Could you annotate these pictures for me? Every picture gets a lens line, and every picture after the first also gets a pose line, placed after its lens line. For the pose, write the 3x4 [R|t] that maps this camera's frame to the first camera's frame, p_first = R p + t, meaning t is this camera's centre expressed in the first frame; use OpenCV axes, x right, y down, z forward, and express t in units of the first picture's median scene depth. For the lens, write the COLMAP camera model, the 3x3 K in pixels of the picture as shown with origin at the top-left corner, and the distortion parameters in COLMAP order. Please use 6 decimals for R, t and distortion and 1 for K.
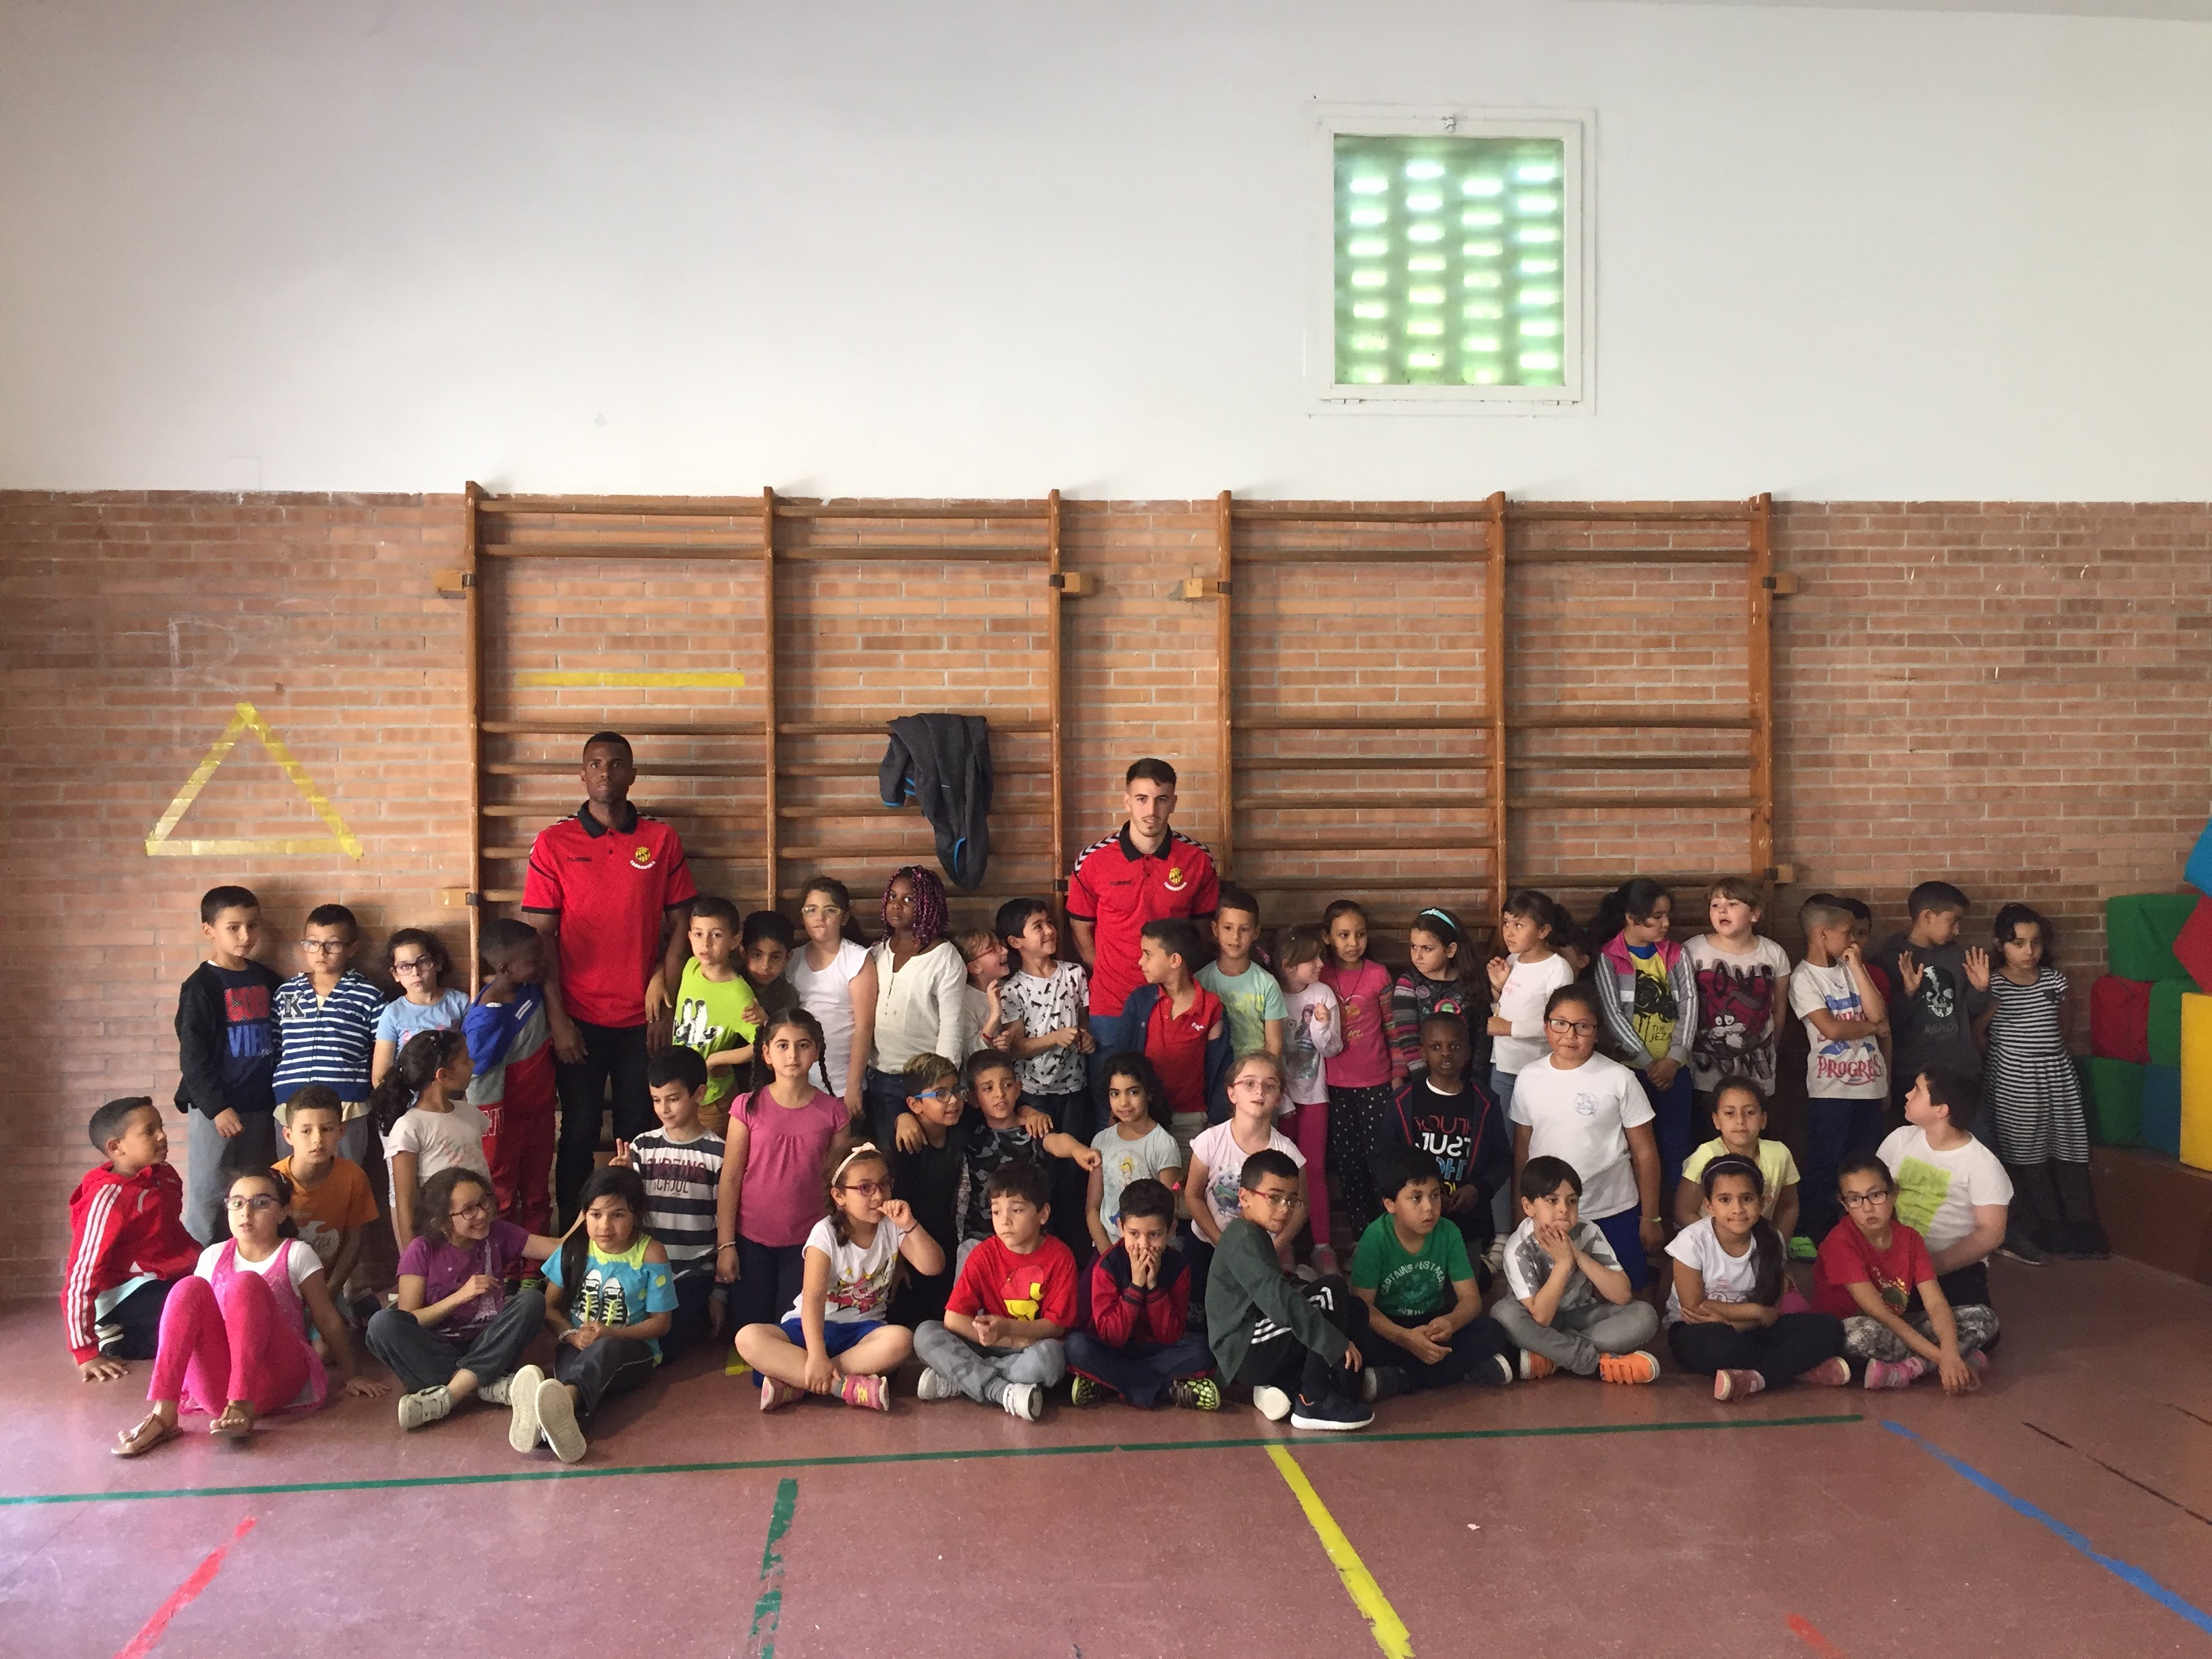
lens RADIAL K [[1912.5, 0, 1100.8], [0, 1912.5, 819.9], [0, 0, 1]] dist [0.090925, -0.134753]
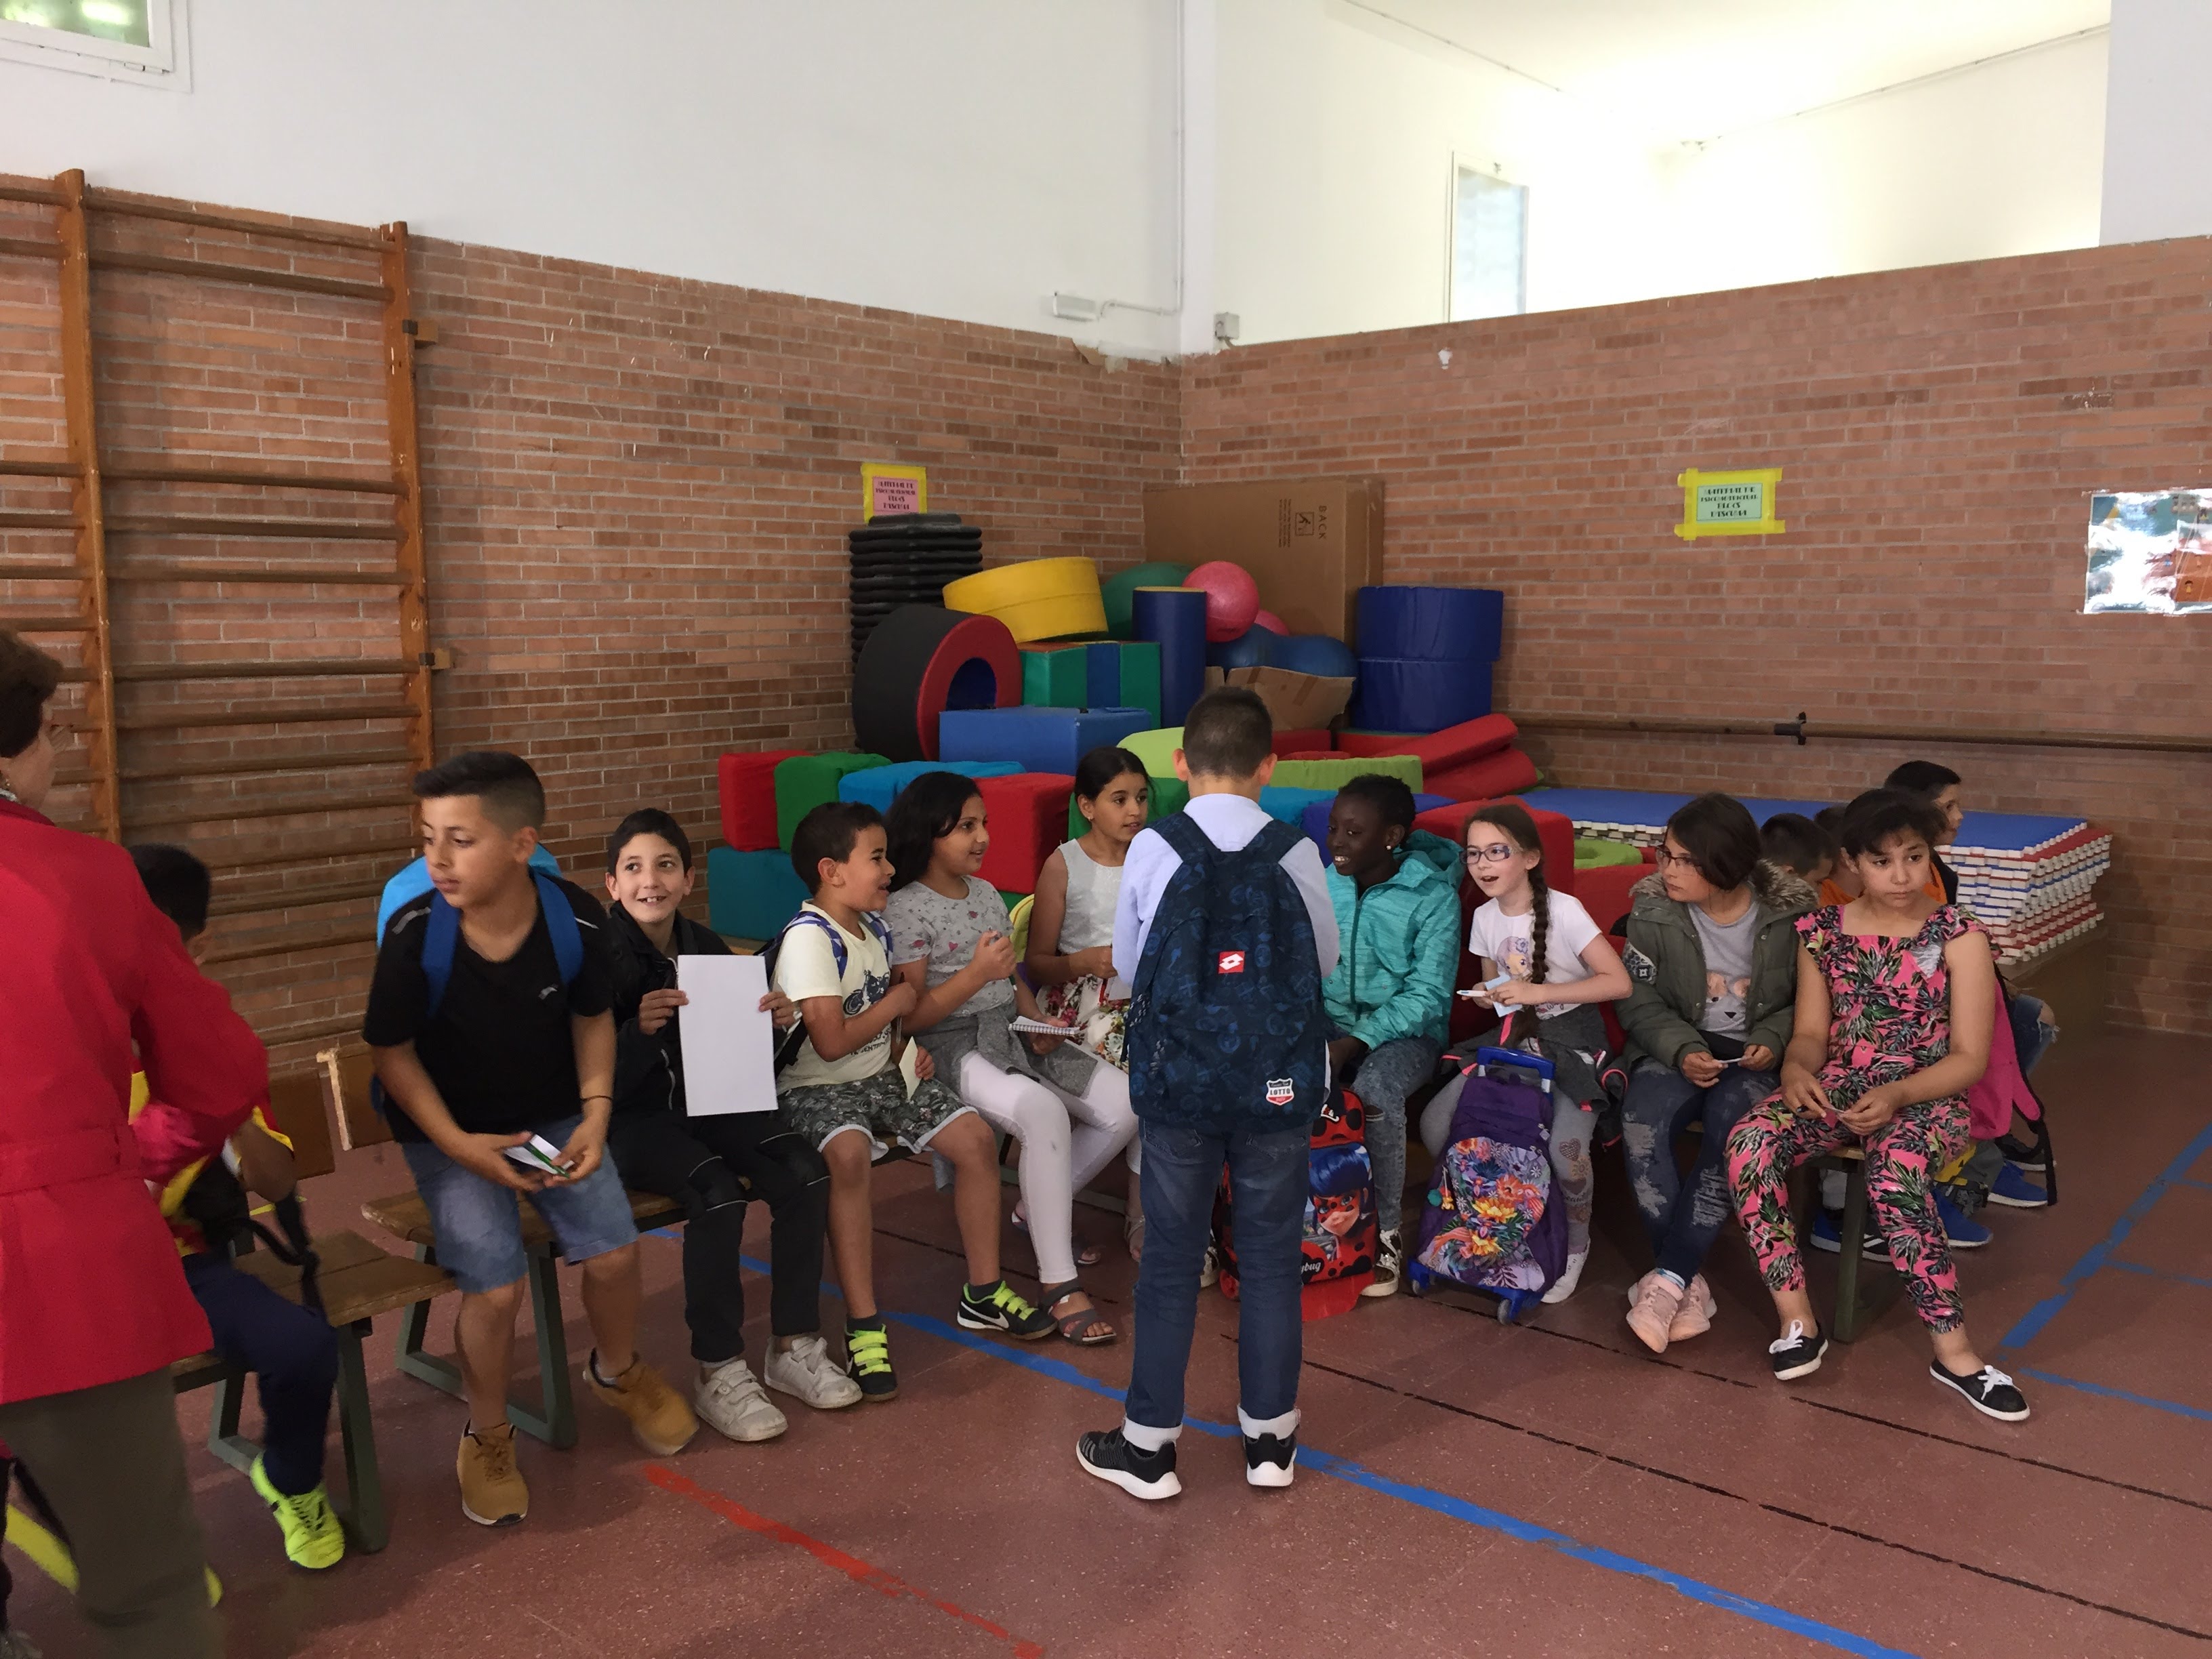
lens RADIAL K [[1912.5, 0, 1101.7], [0, 1912.5, 820.8], [0, 0, 1]] dist [0.090925, -0.134753]
pose [[0.723598, -0.072635, 0.686389, -0.048419], [0.002597, 0.994727, 0.102526, 0.011414], [-0.690216, -0.072406, 0.719971, 0.126879]]
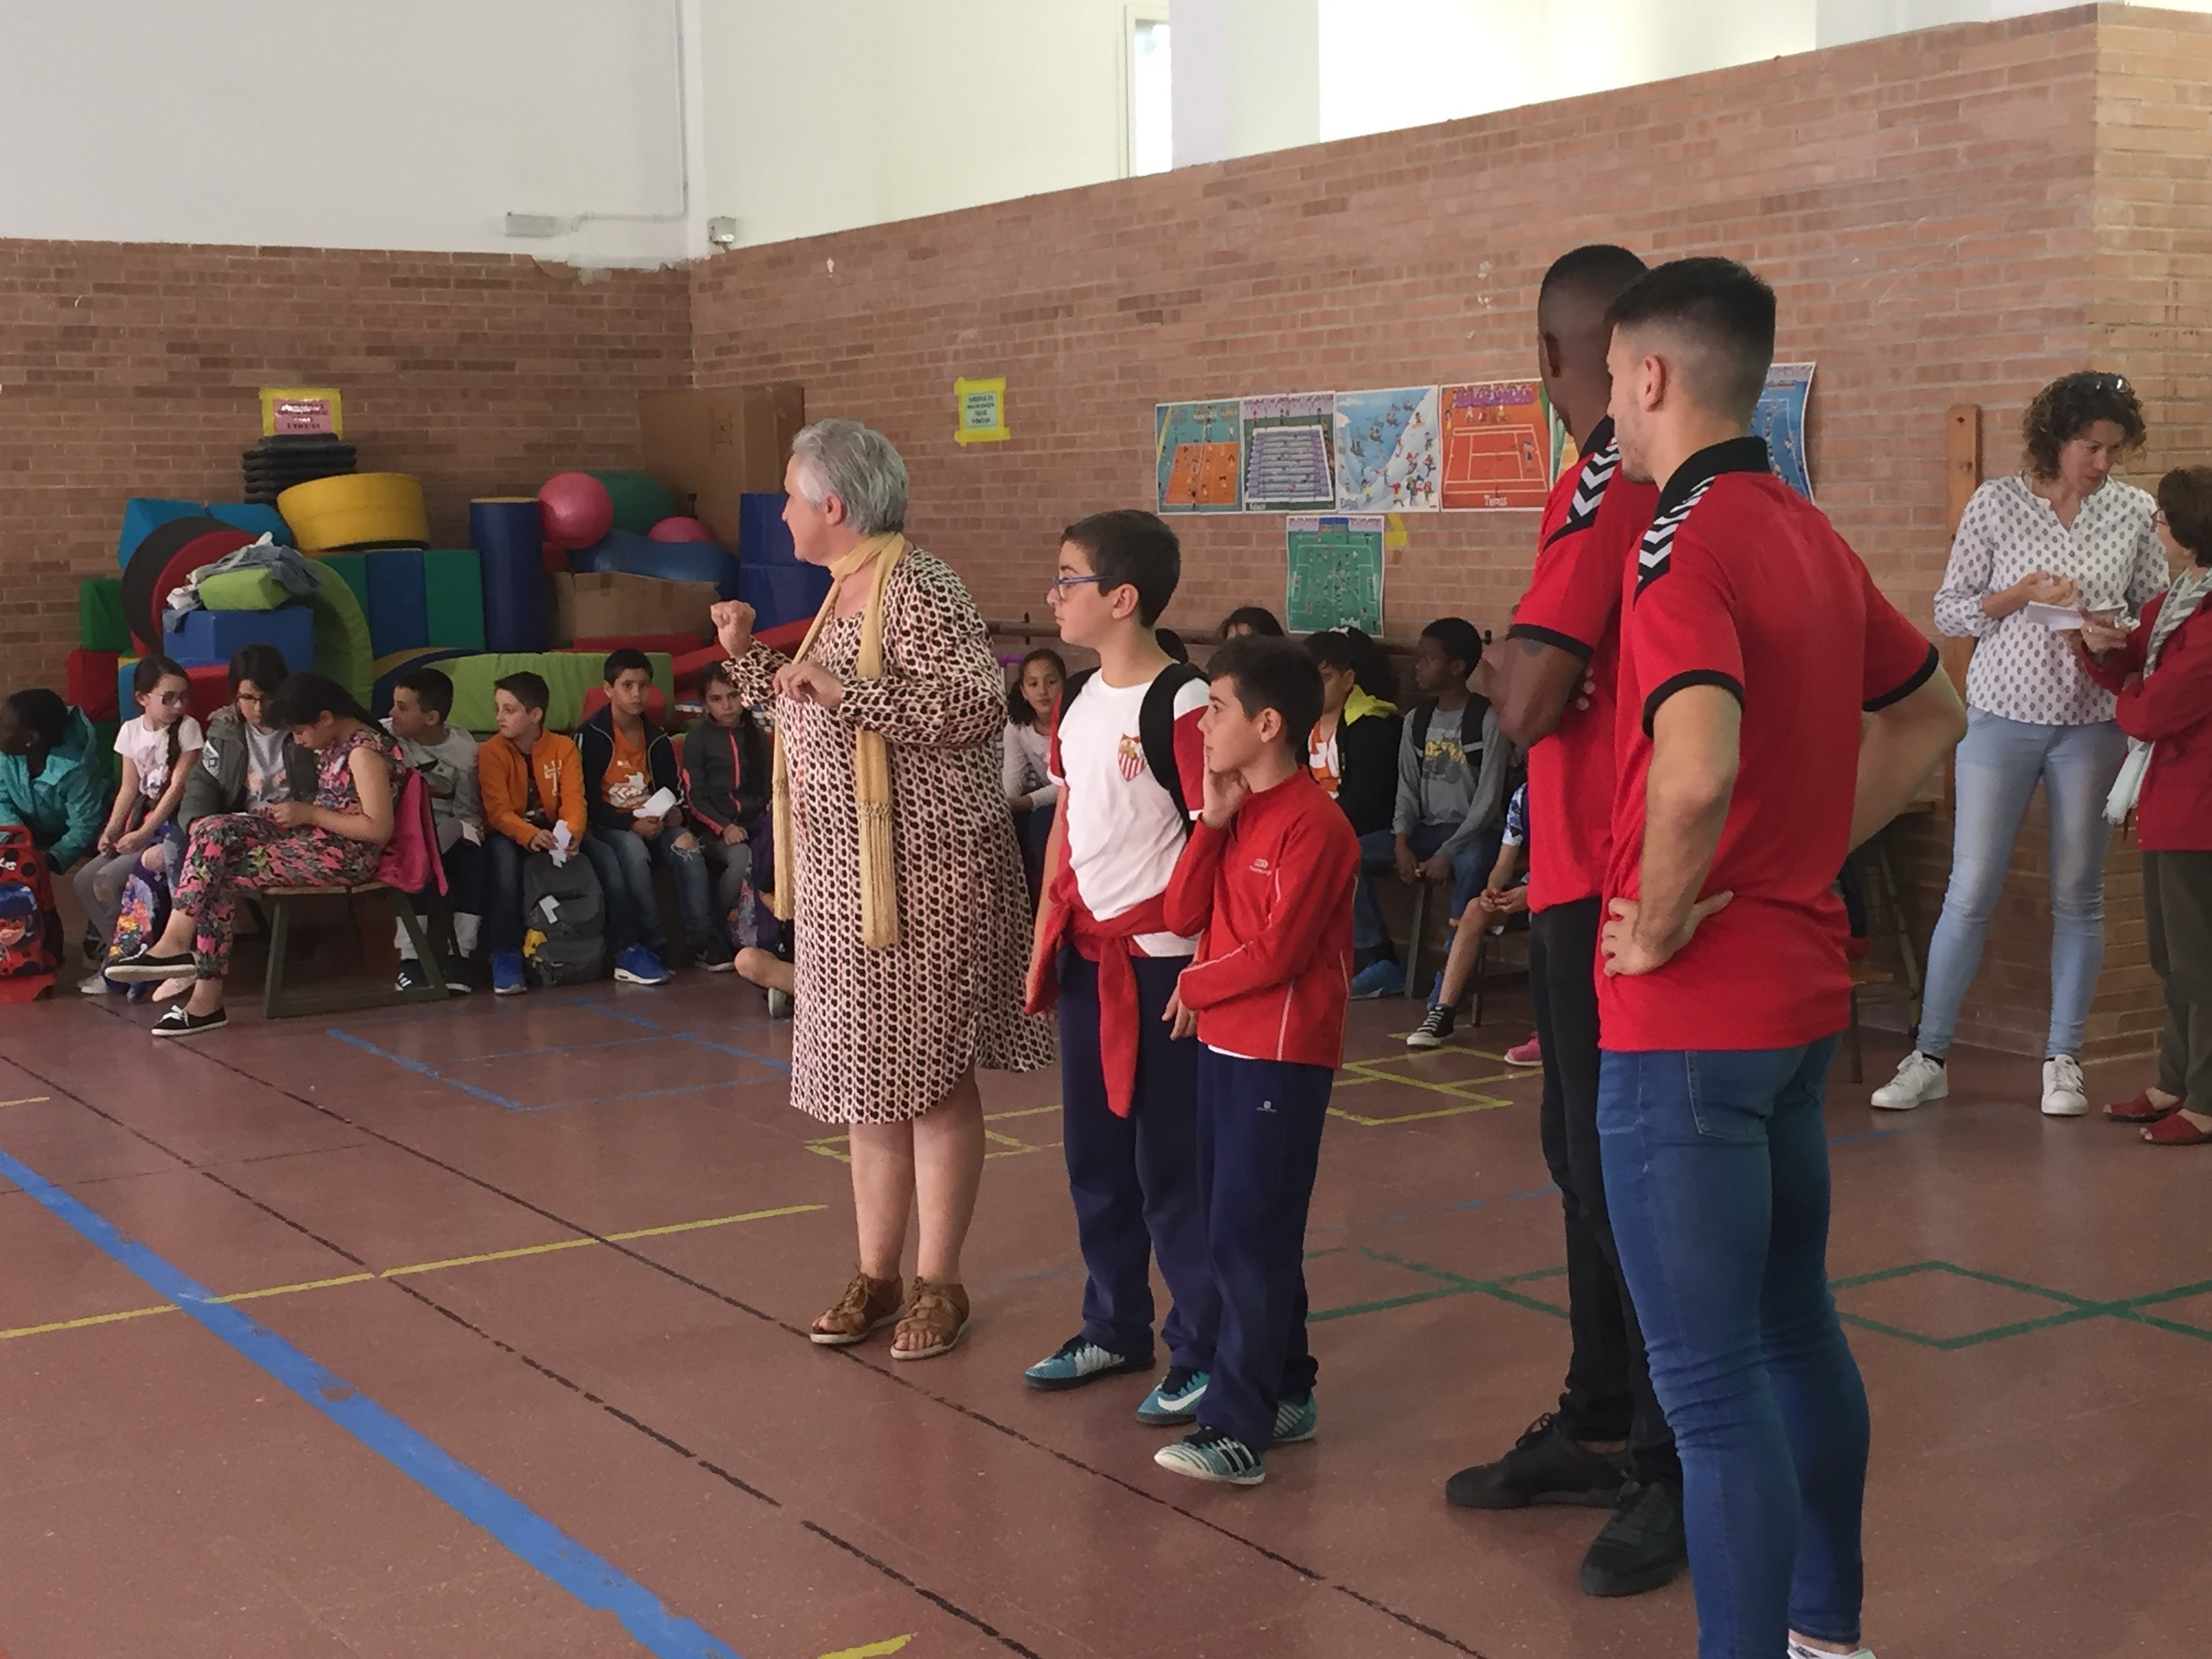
lens RADIAL K [[3136.9, 0, 1114.2], [0, 3136.9, 825.7], [0, 0, 1]] dist [0.069671, 0.000000]
pose [[0.896005, -0.054116, 0.440733, 0.216746], [0.015143, 0.995693, 0.091471, 0.020142], [-0.443785, -0.075284, 0.892965, -1.002752]]
